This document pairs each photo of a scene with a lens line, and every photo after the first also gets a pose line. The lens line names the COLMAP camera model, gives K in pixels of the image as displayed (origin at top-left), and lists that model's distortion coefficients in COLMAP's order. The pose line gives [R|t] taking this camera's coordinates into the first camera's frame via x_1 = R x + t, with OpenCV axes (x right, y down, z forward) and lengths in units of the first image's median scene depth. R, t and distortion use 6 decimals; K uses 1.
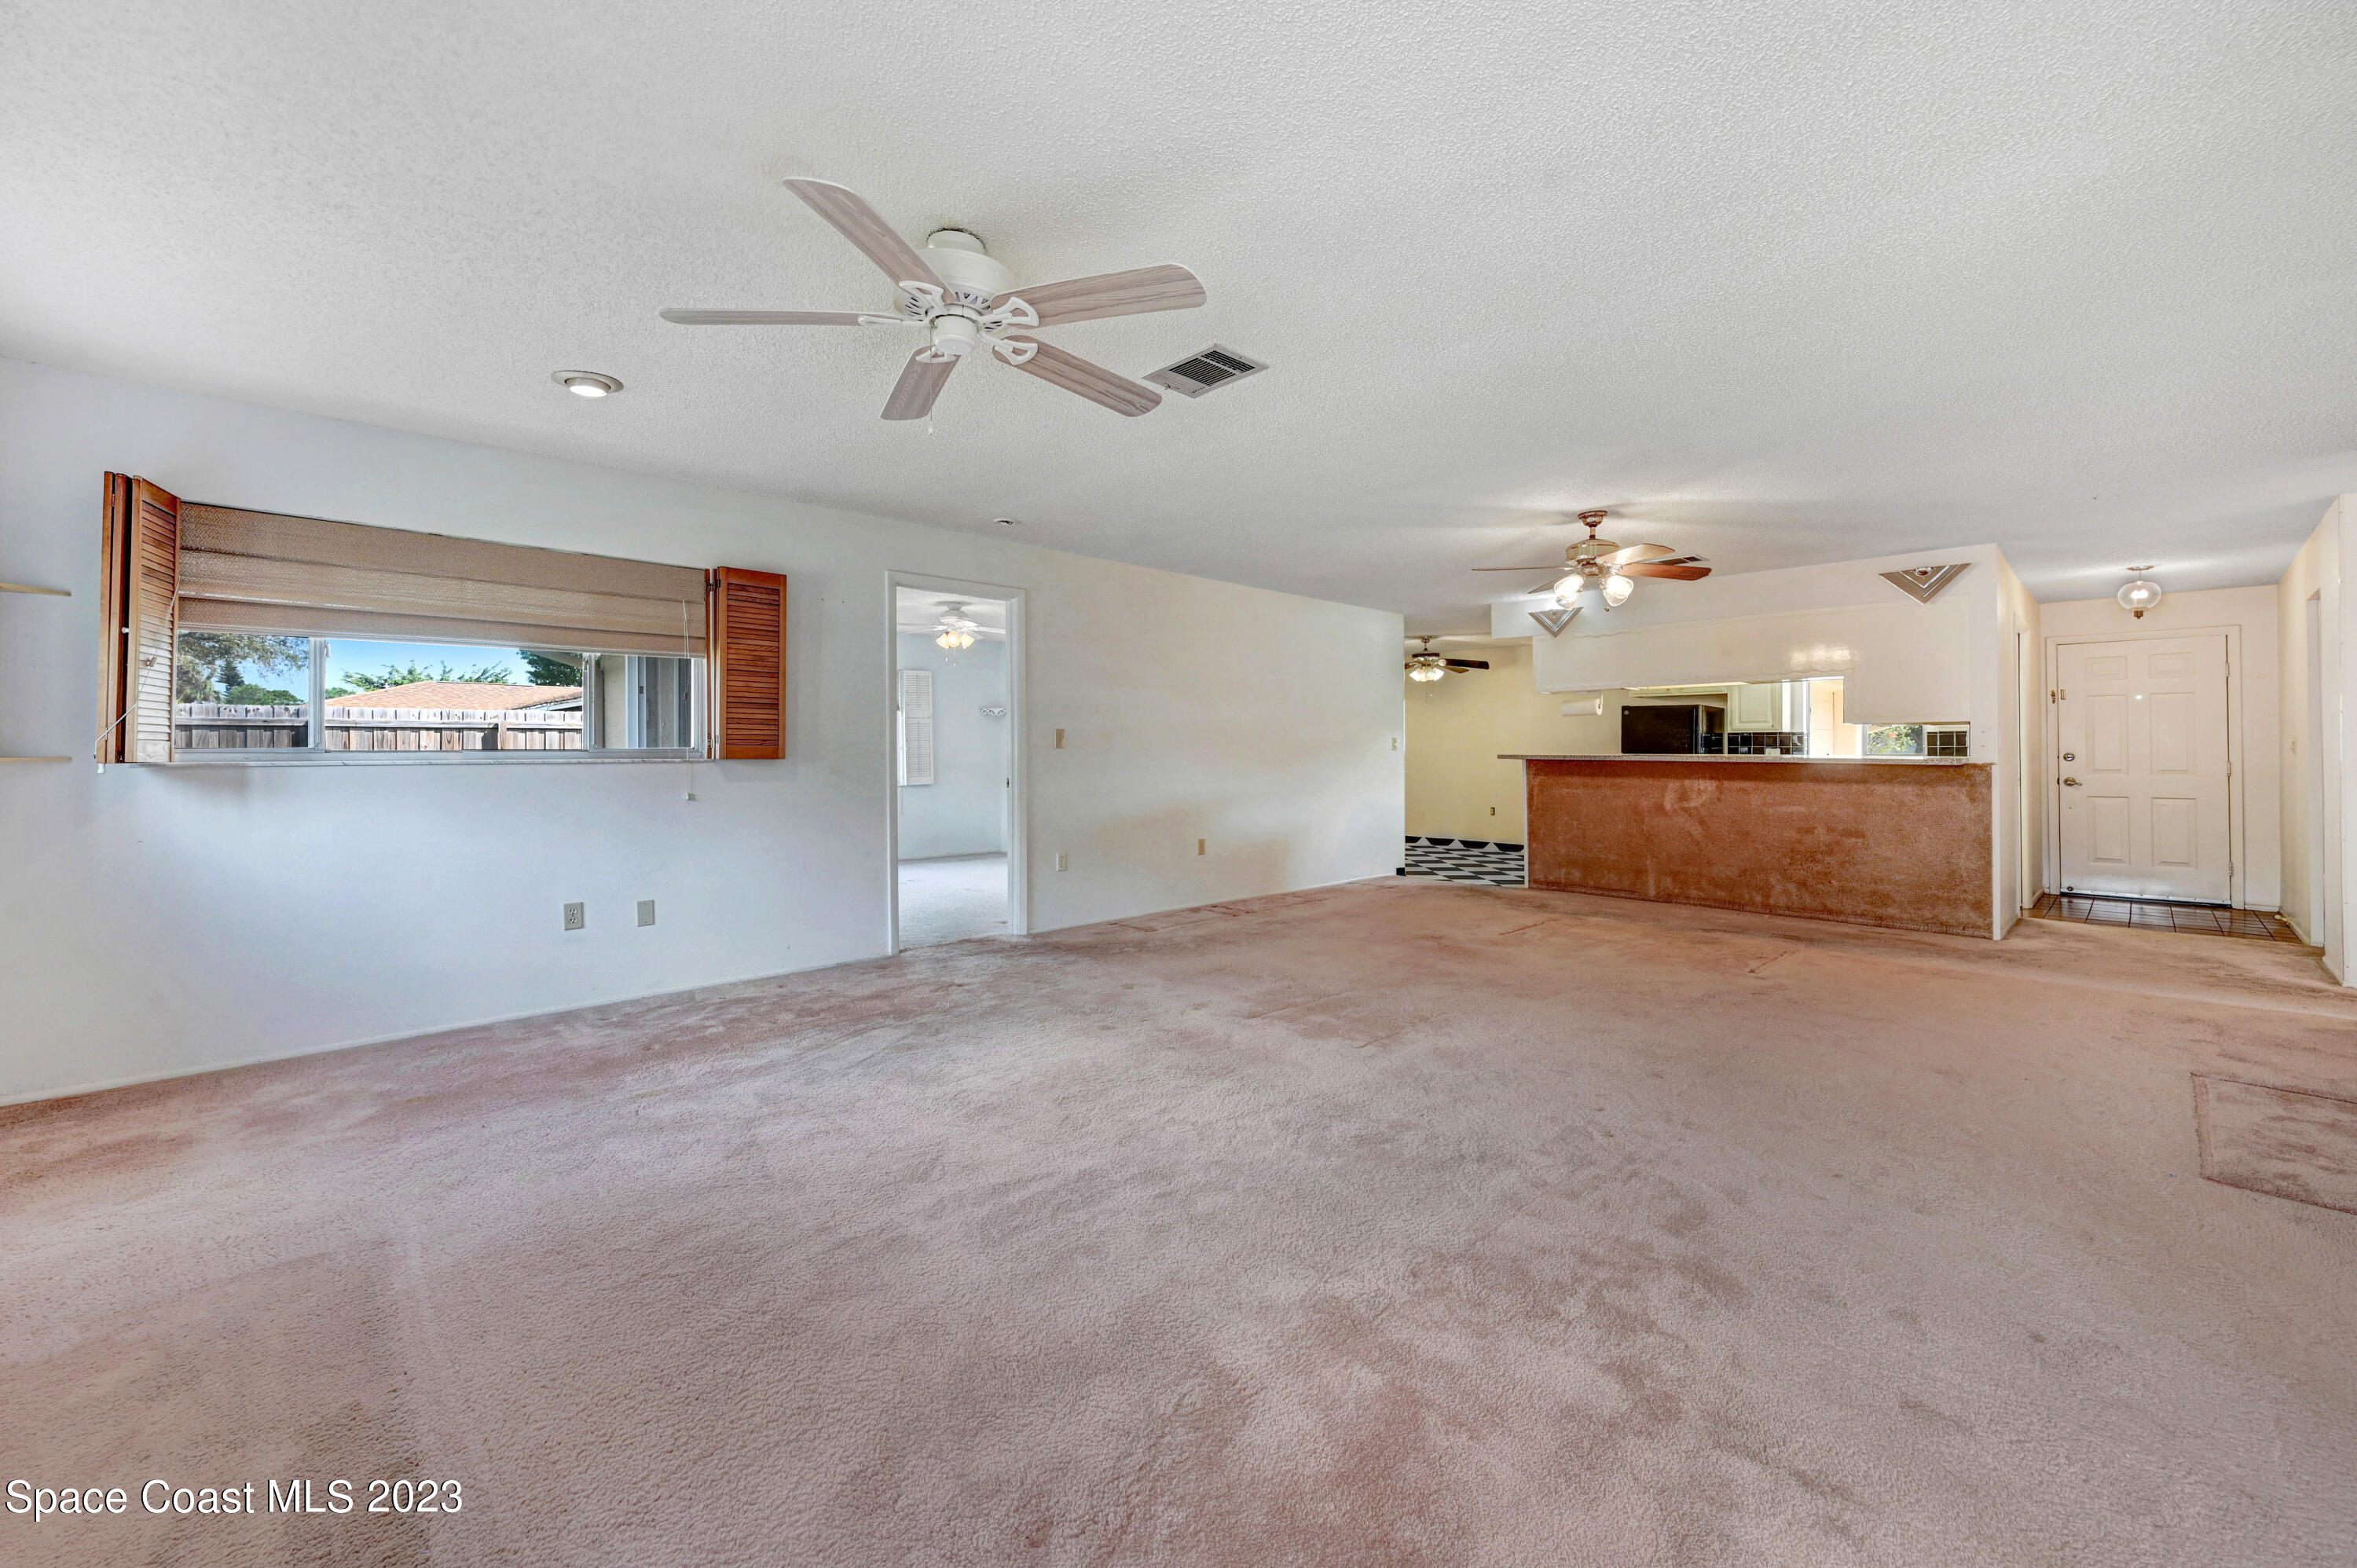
lens RADIAL K [[917.2, 0, 1200.3], [0, 917.2, 749.2], [0, 0, 1]] dist [0.000991, -0.000027]
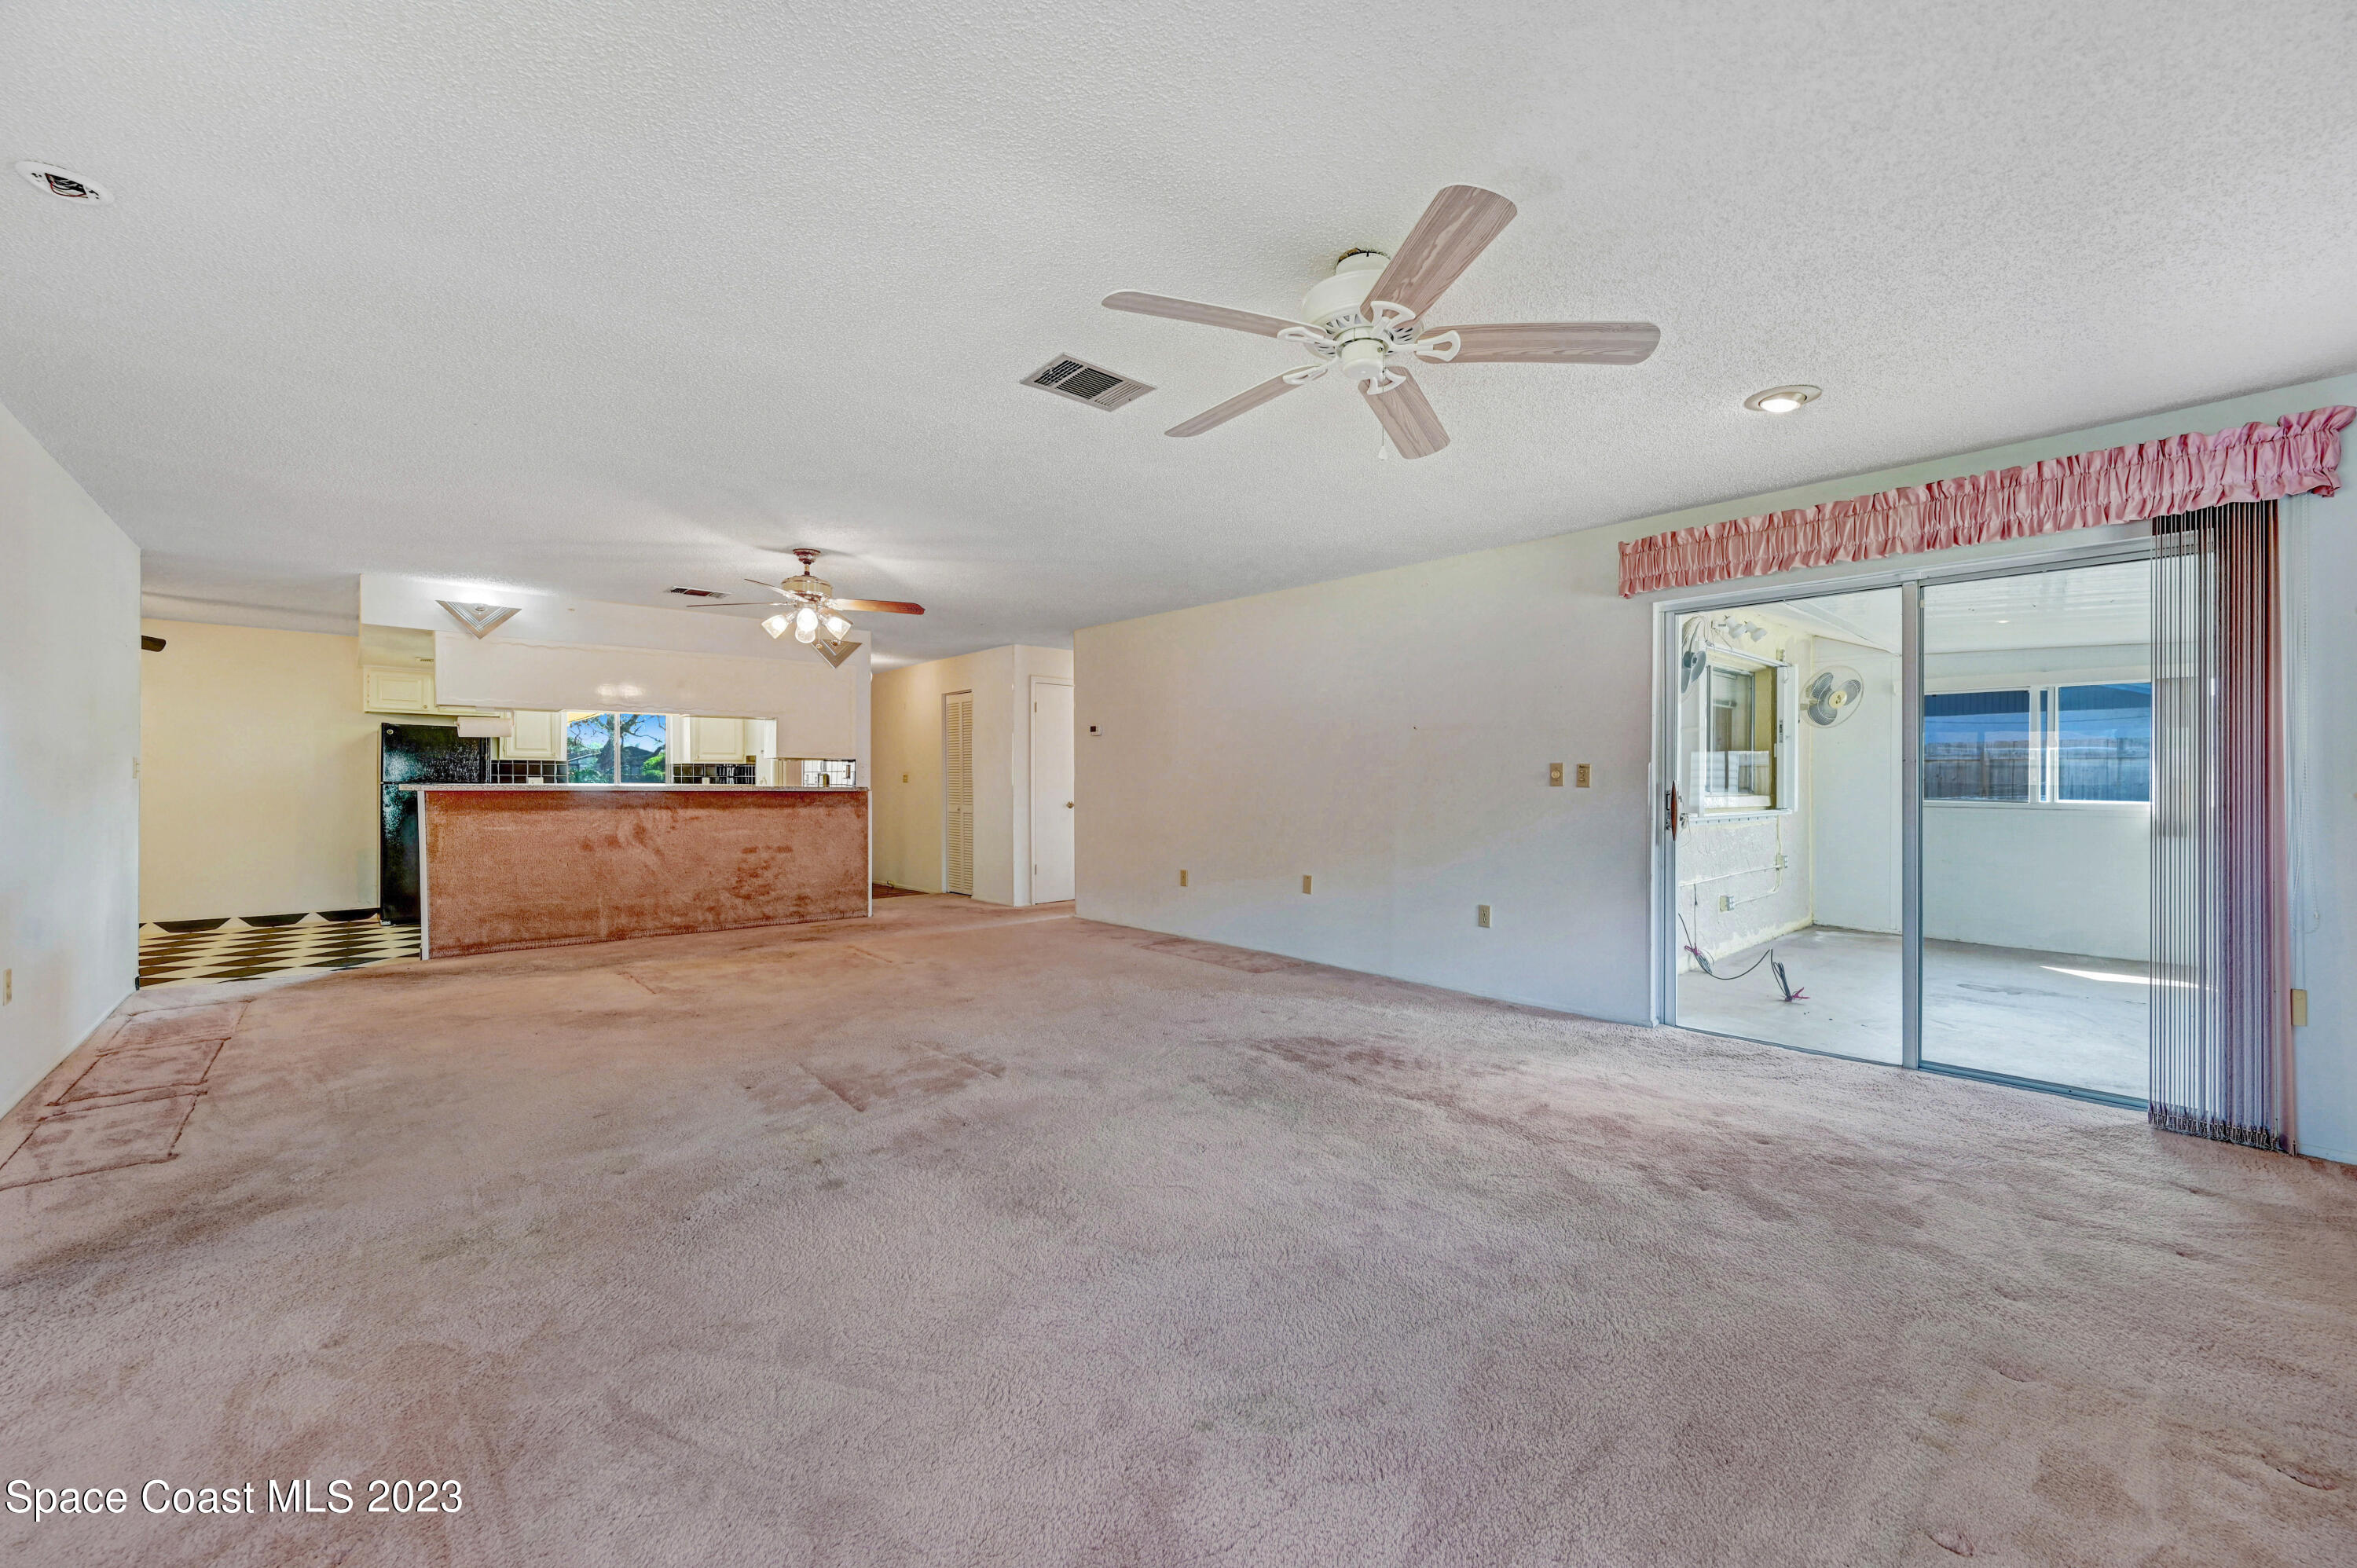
lens RADIAL K [[917.2, 0, 1179.0], [0, 917.2, 787.6], [0, 0, 1]] dist [0.000991, -0.000027]
pose [[0.057464, -0.007936, 0.998316, -0.434954], [-0.005288, 0.999952, 0.008254, -0.001836], [-0.998334, -0.005753, 0.057420, 0.393141]]
